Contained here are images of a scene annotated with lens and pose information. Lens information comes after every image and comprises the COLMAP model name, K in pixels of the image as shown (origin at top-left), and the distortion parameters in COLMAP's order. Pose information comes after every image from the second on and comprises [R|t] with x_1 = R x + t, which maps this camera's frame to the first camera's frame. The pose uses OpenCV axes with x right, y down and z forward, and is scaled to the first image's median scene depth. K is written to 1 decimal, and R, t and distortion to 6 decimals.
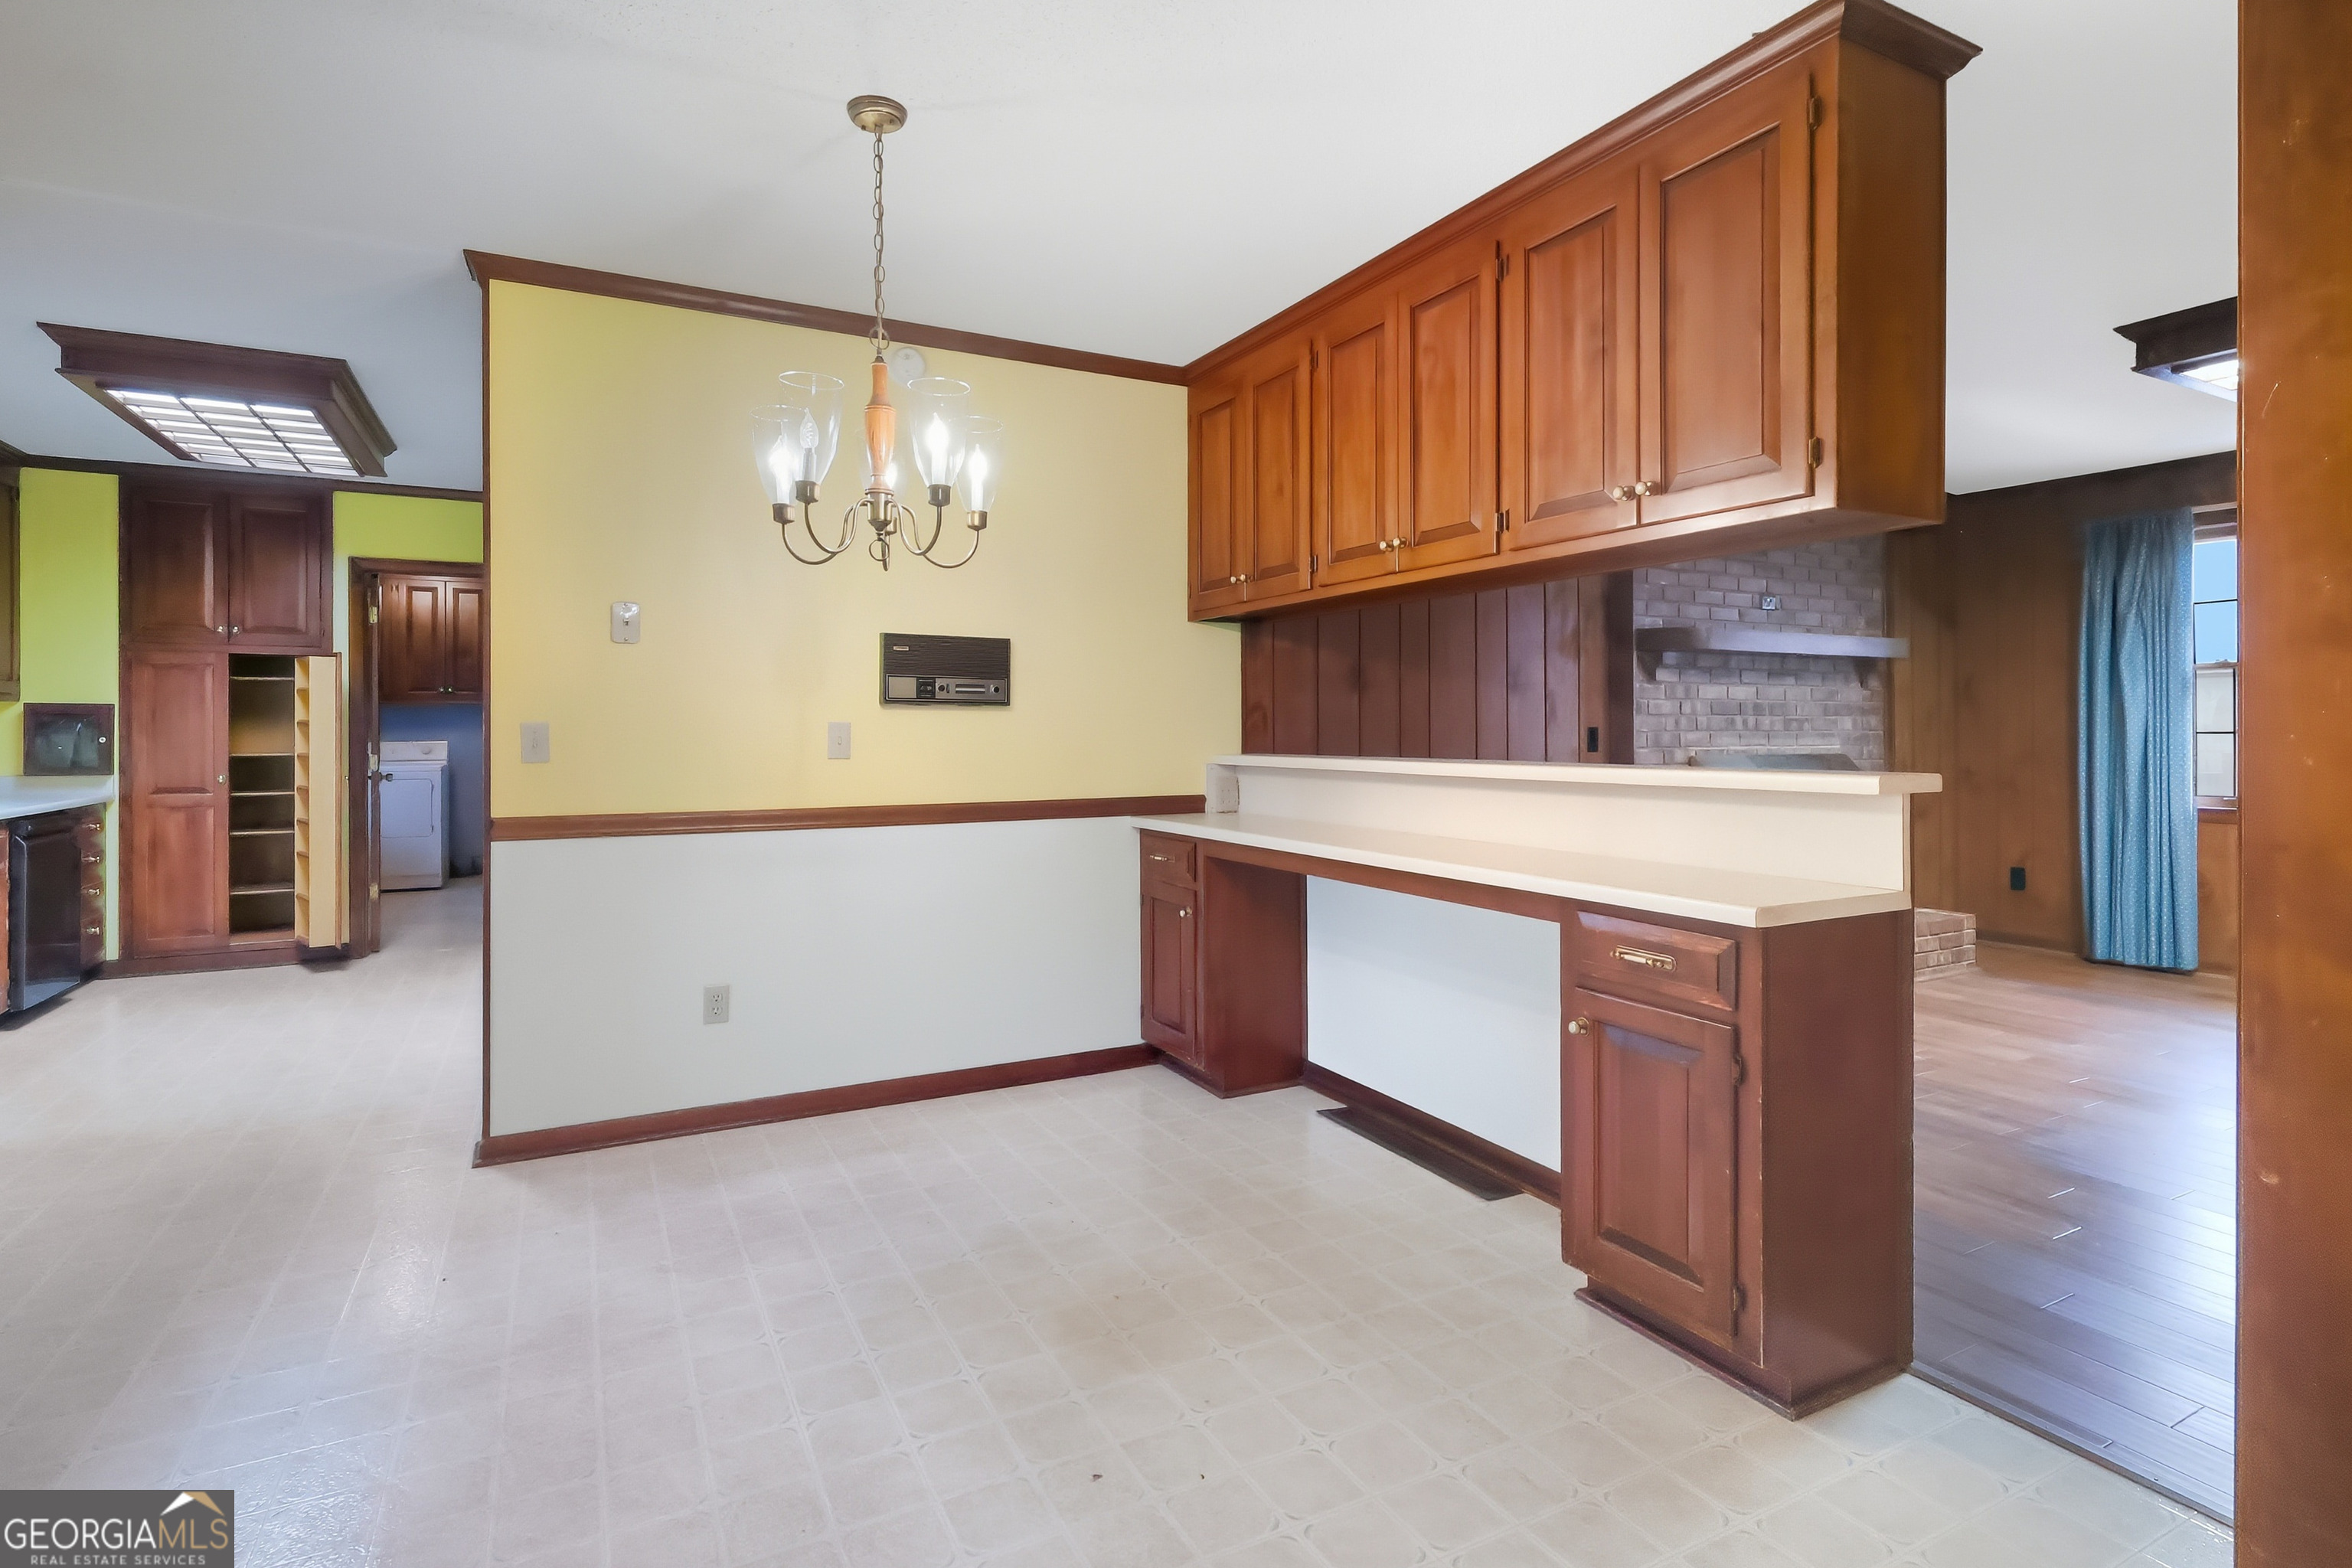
lens RADIAL K [[1168.6, 0, 1179.1], [0, 1168.6, 730.7], [0, 0, 1]] dist [0.003806, 0.000565]
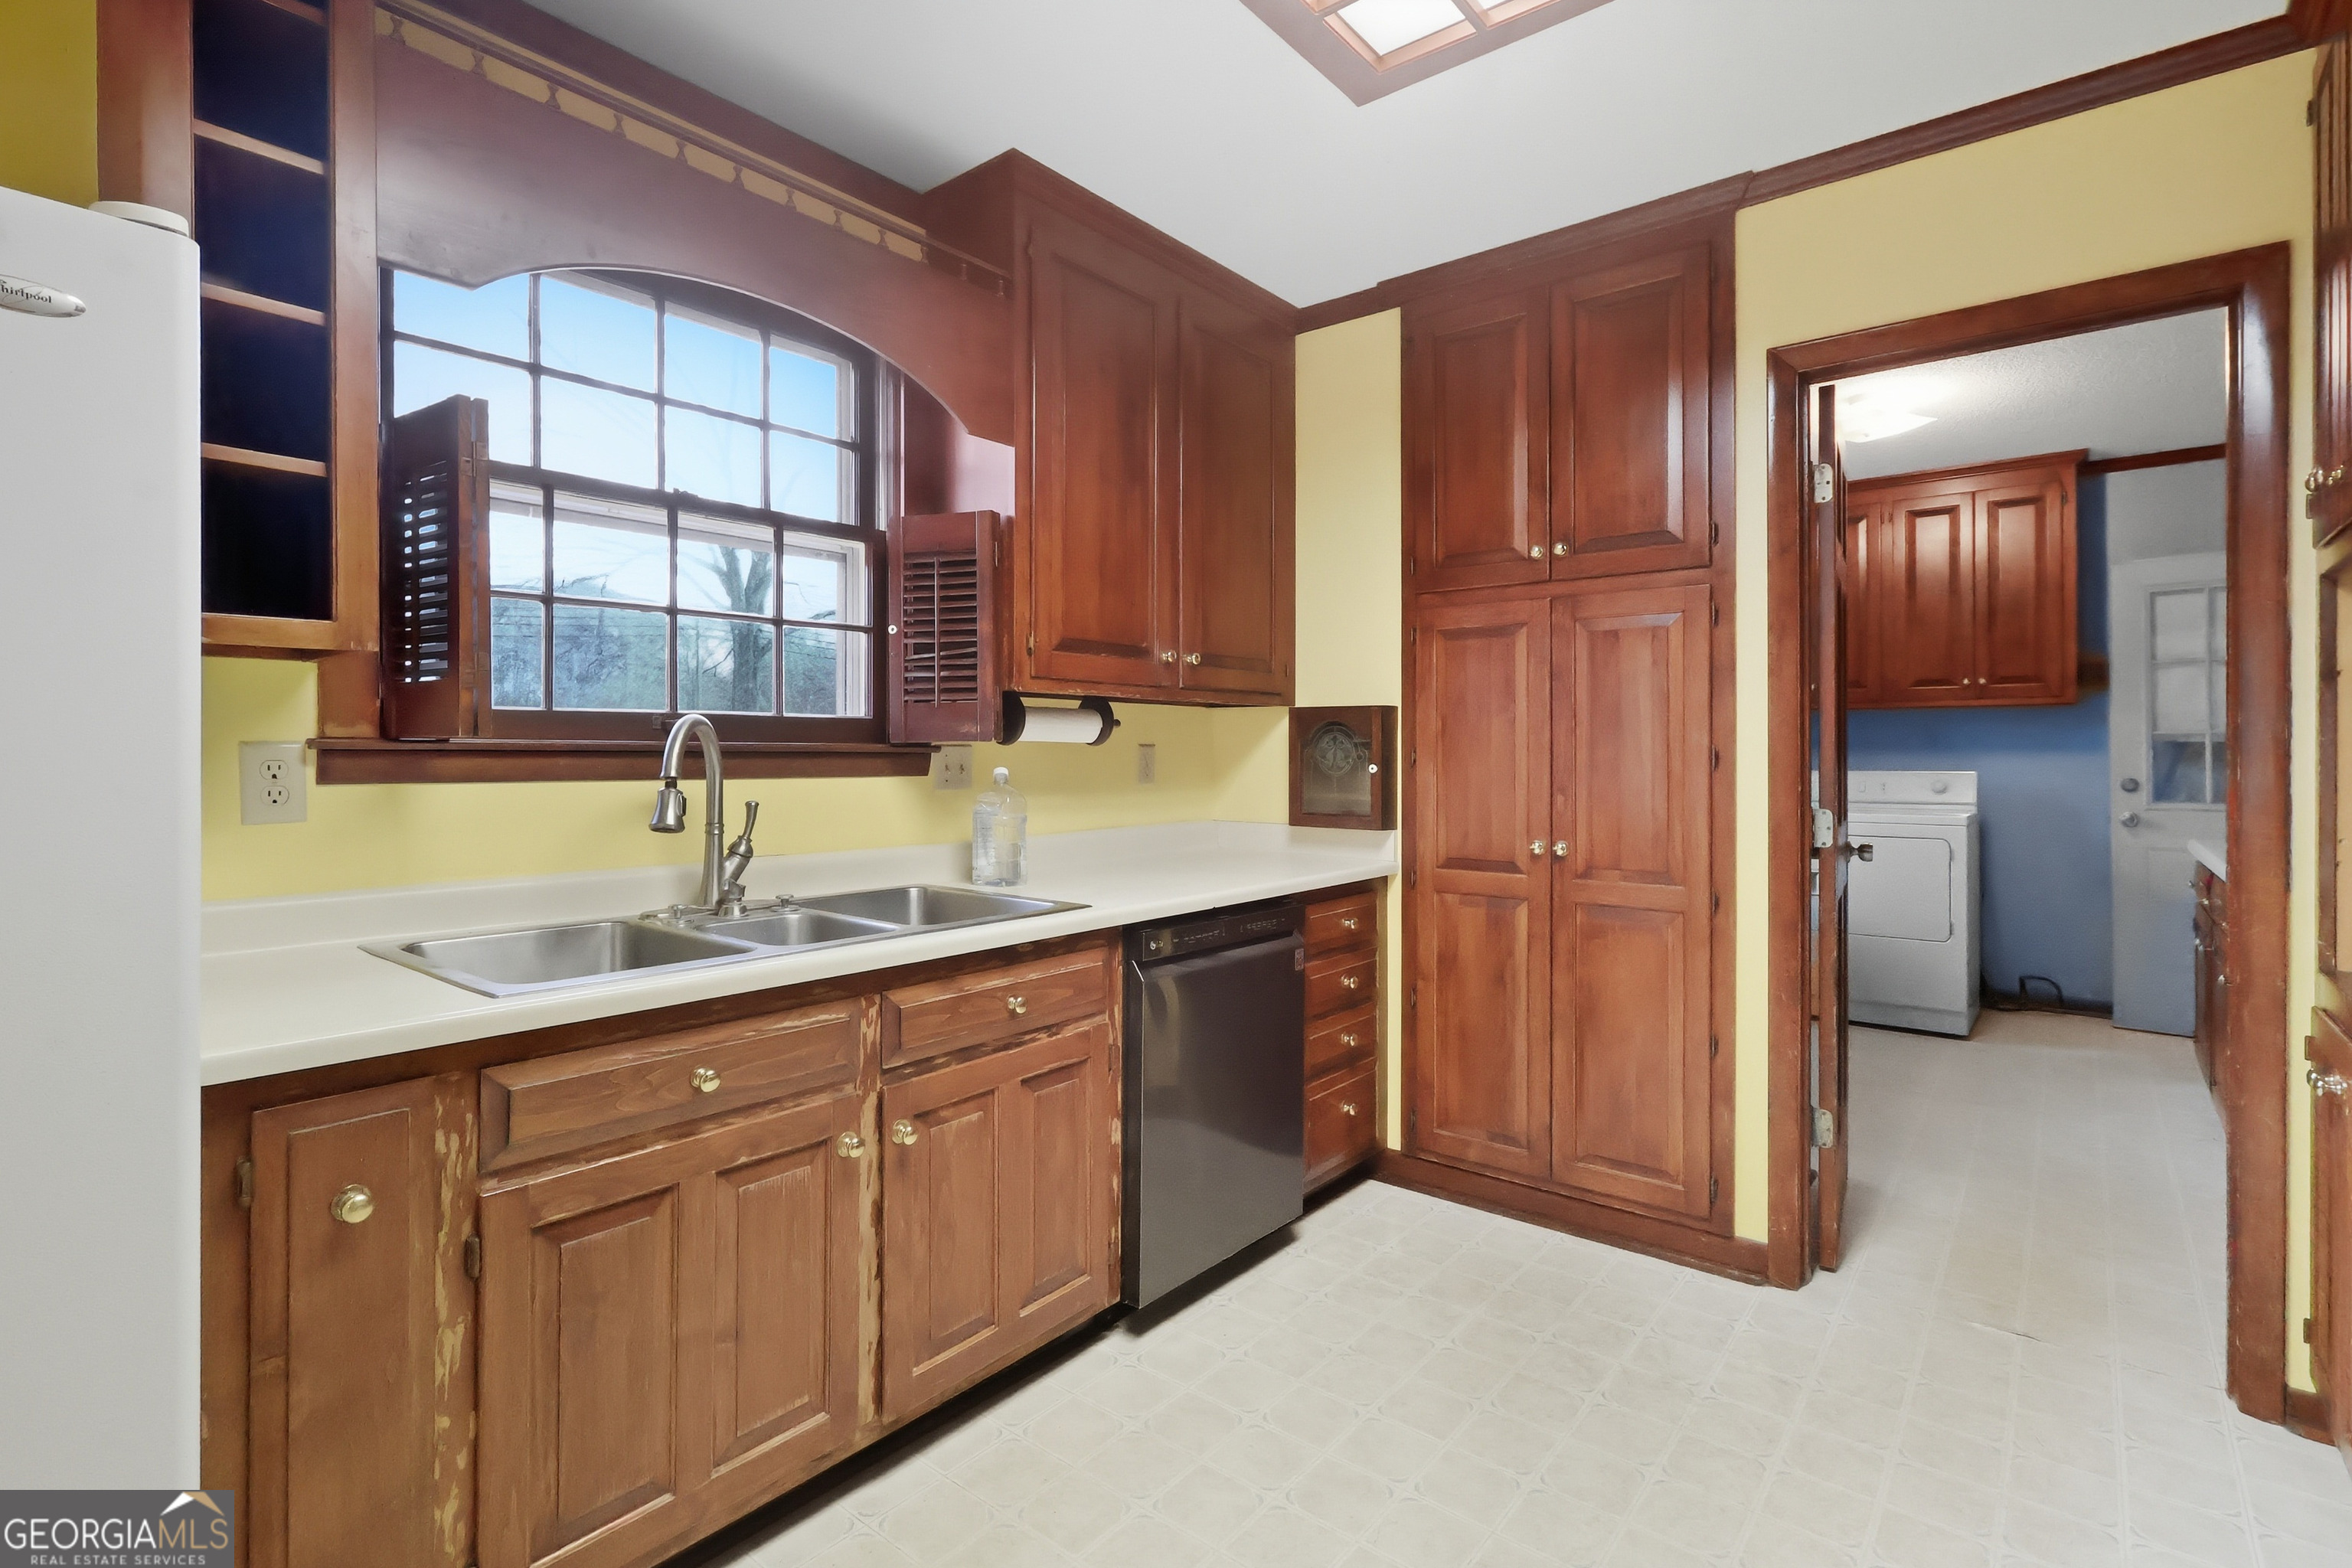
lens RADIAL K [[1108.3, 0, 1178.0], [0, 1108.3, 747.2], [0, 0, 1]] dist [-0.001928, 0.000522]
pose [[0.390454, -0.004332, -0.920612, -0.441759], [-0.002020, 0.999982, -0.005562, 0.000534], [0.920620, 0.004031, 0.390438, 0.677838]]
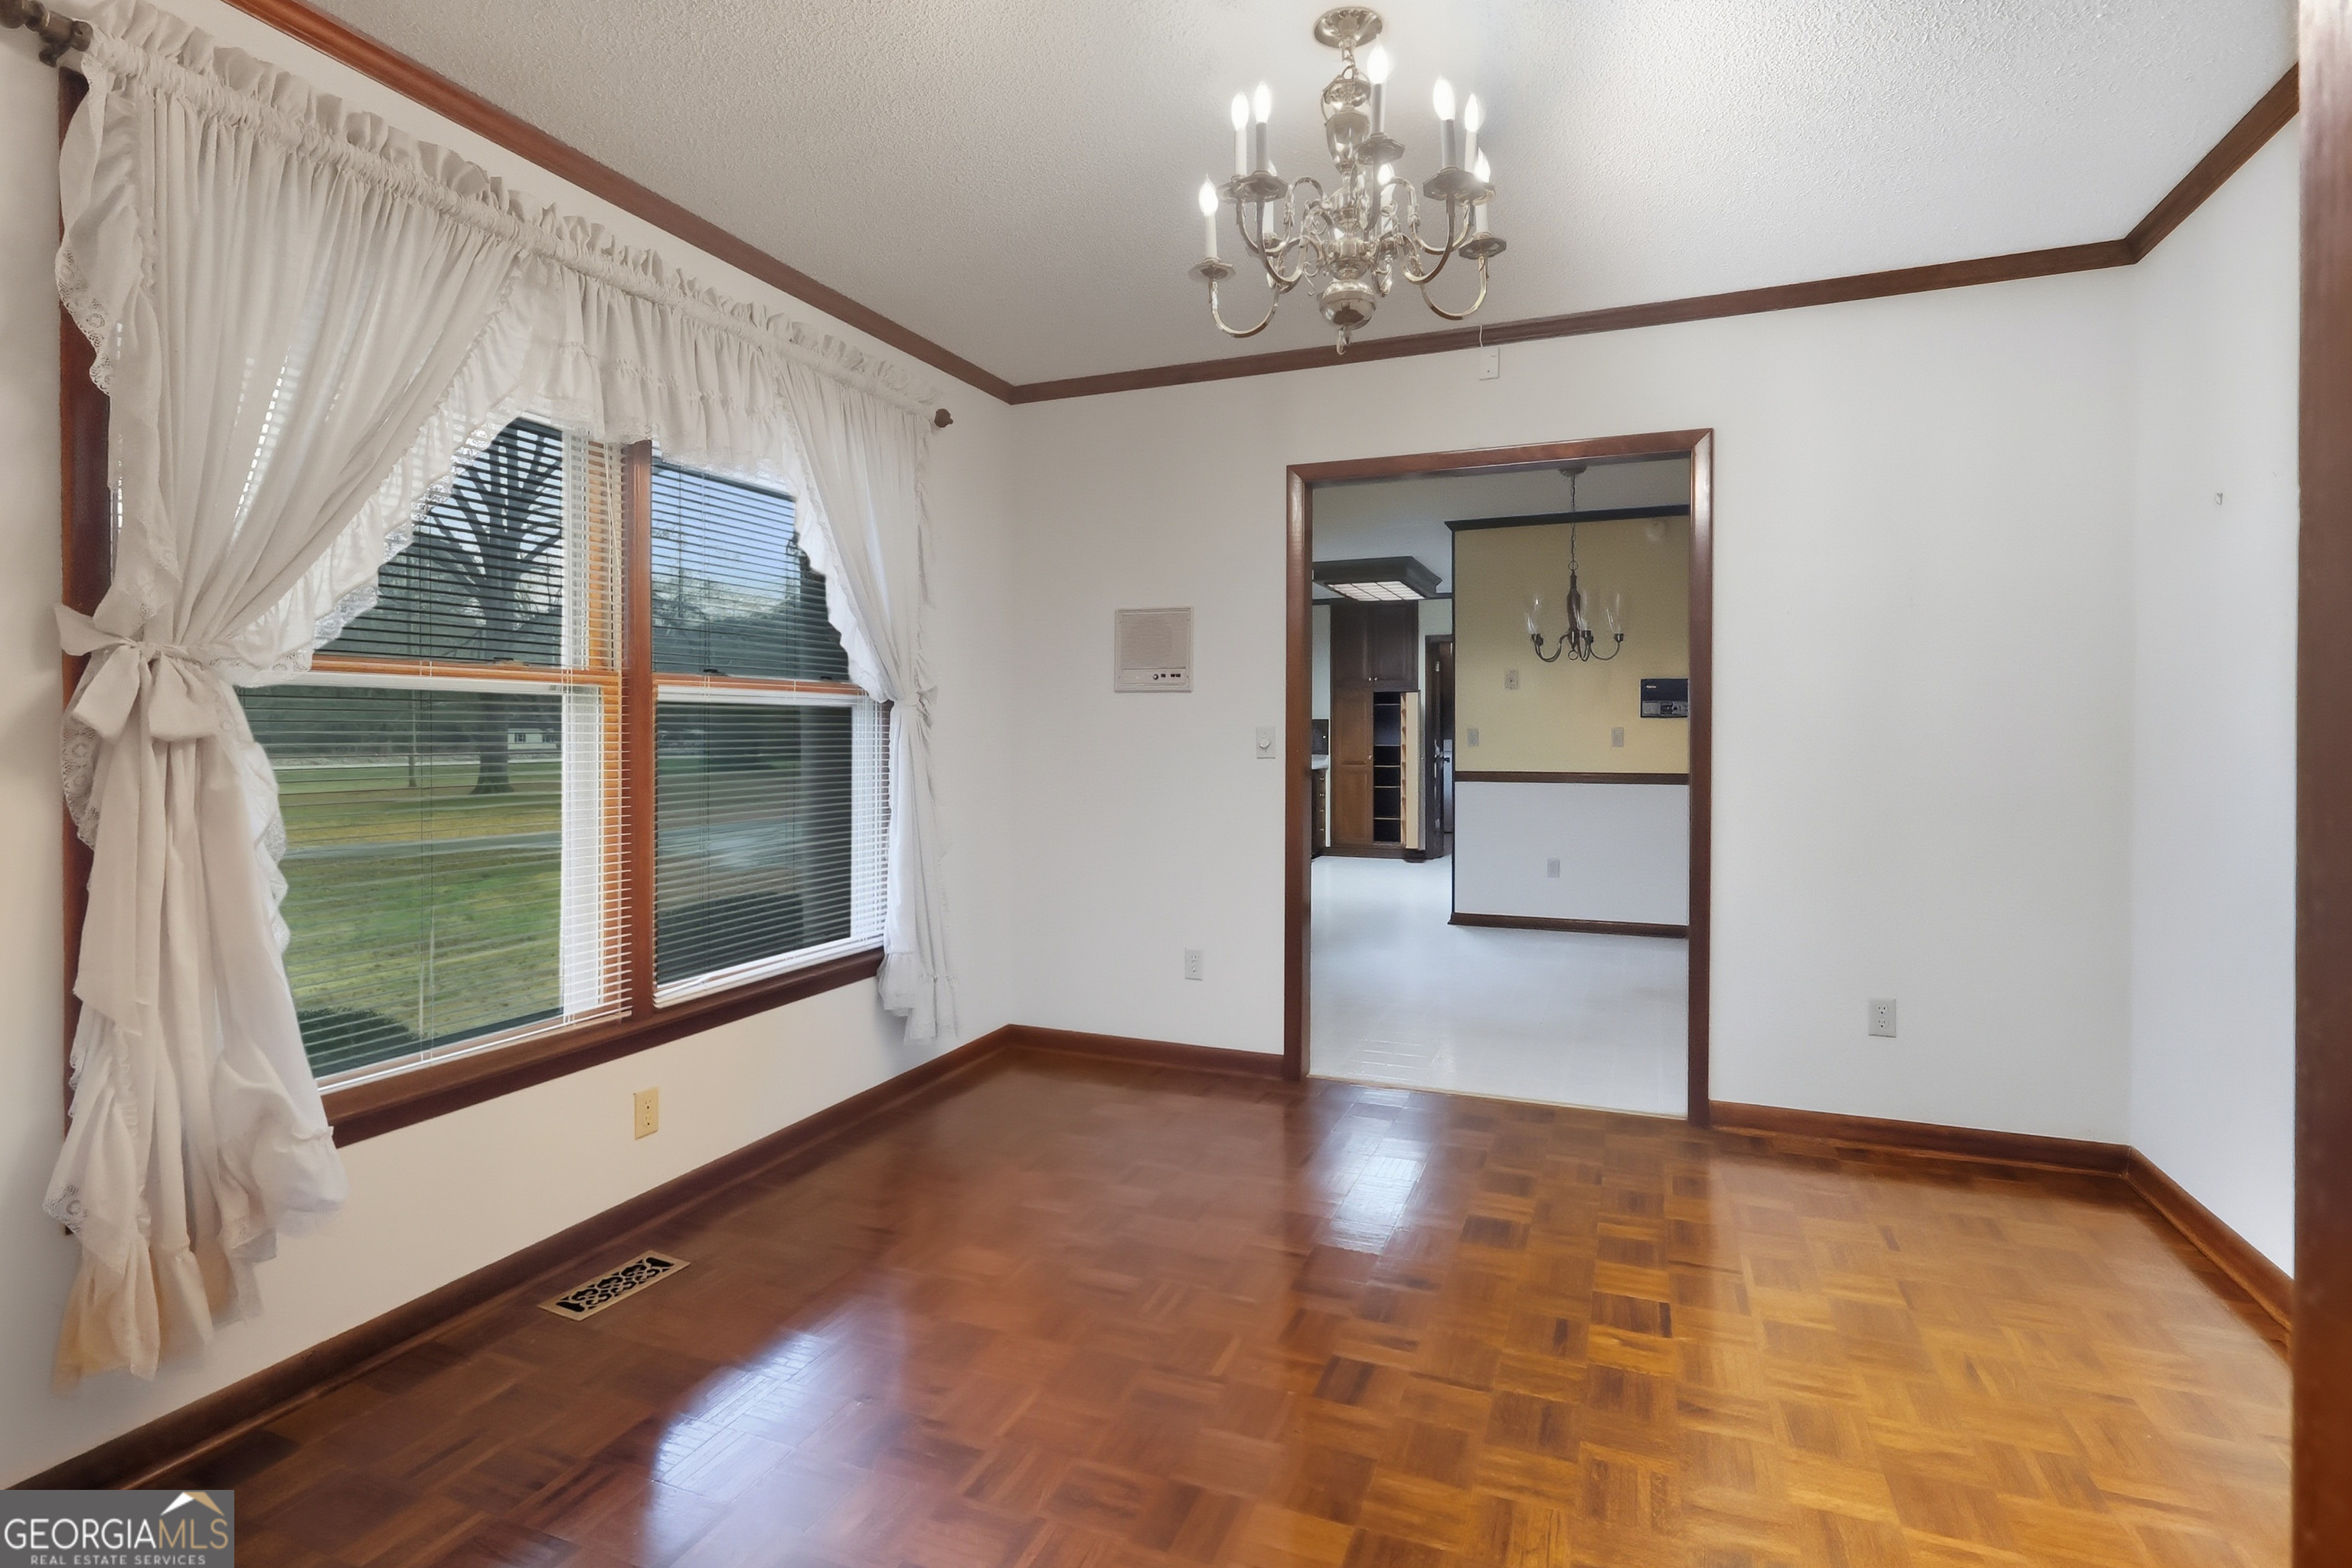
lens RADIAL K [[1144.0, 0, 1179.3], [0, 1144.0, 743.5], [0, 0, 1]] dist [-0.000518, 0.000192]
pose [[0.649544, 0.005272, -0.760305, 0.400966], [0.001603, 0.999964, 0.008303, 0.001563], [0.760322, -0.006612, 0.649513, -0.450611]]
